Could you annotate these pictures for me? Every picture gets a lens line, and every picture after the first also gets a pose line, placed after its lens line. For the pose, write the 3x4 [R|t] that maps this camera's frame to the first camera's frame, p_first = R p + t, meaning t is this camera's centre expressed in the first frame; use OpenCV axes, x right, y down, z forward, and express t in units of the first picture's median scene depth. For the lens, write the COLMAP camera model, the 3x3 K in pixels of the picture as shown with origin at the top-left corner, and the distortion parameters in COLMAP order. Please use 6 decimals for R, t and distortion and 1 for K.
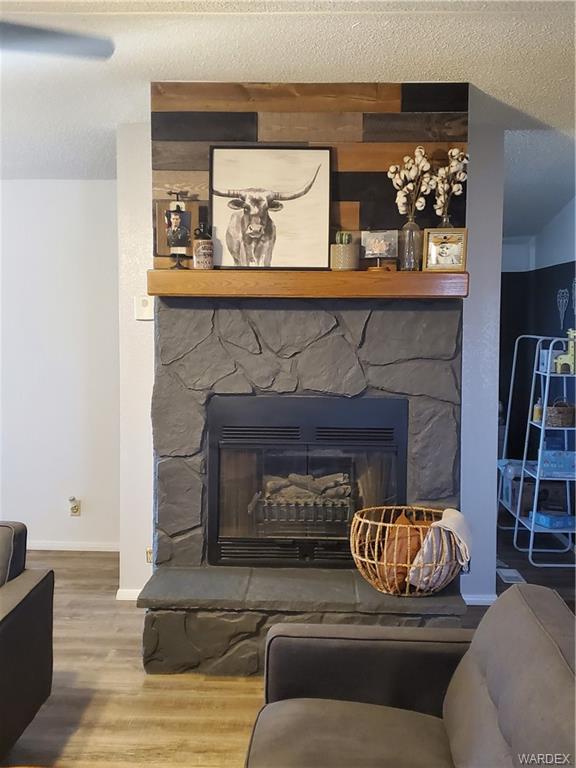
lens RADIAL K [[844.1, 0, 292.9], [0, 844.1, 371.8], [0, 0, 1]] dist [0.079683, 0.000000]
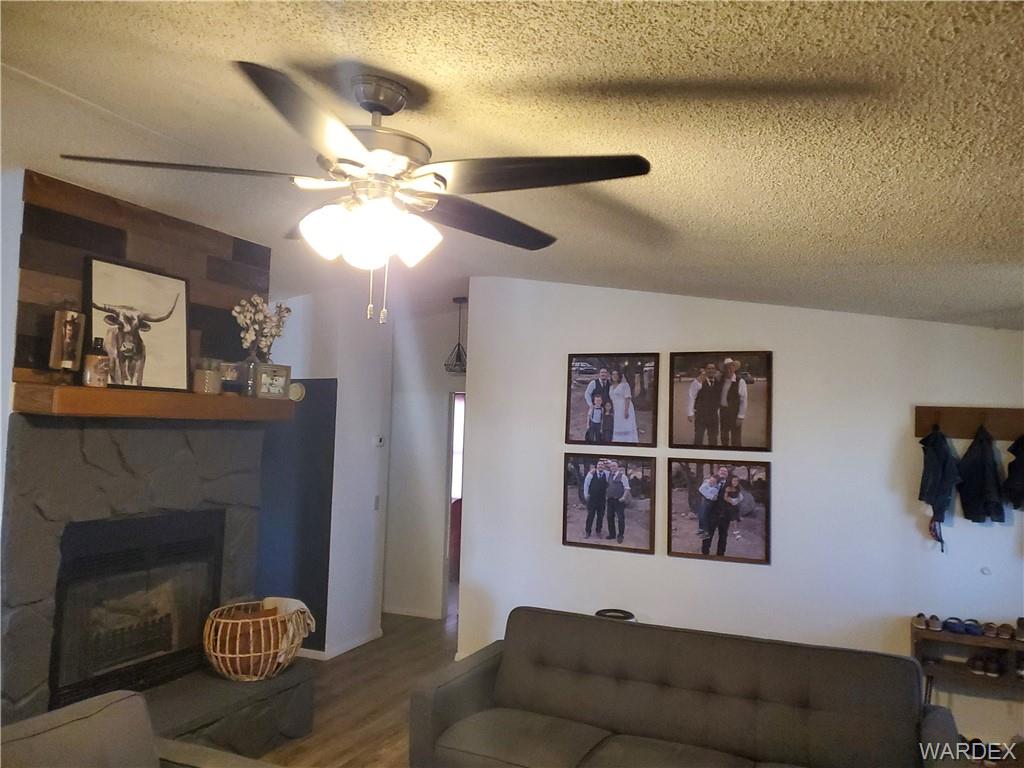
lens RADIAL K [[802.1, 0, 510.8], [0, 802.1, 383.8], [0, 0, 1]] dist [0.082962, -0.094127]
pose [[0.380035, 0.051015, 0.923564, -0.744792], [0.027072, 0.997437, -0.066235, -0.051710], [-0.924576, 0.050174, 0.377680, 0.236032]]
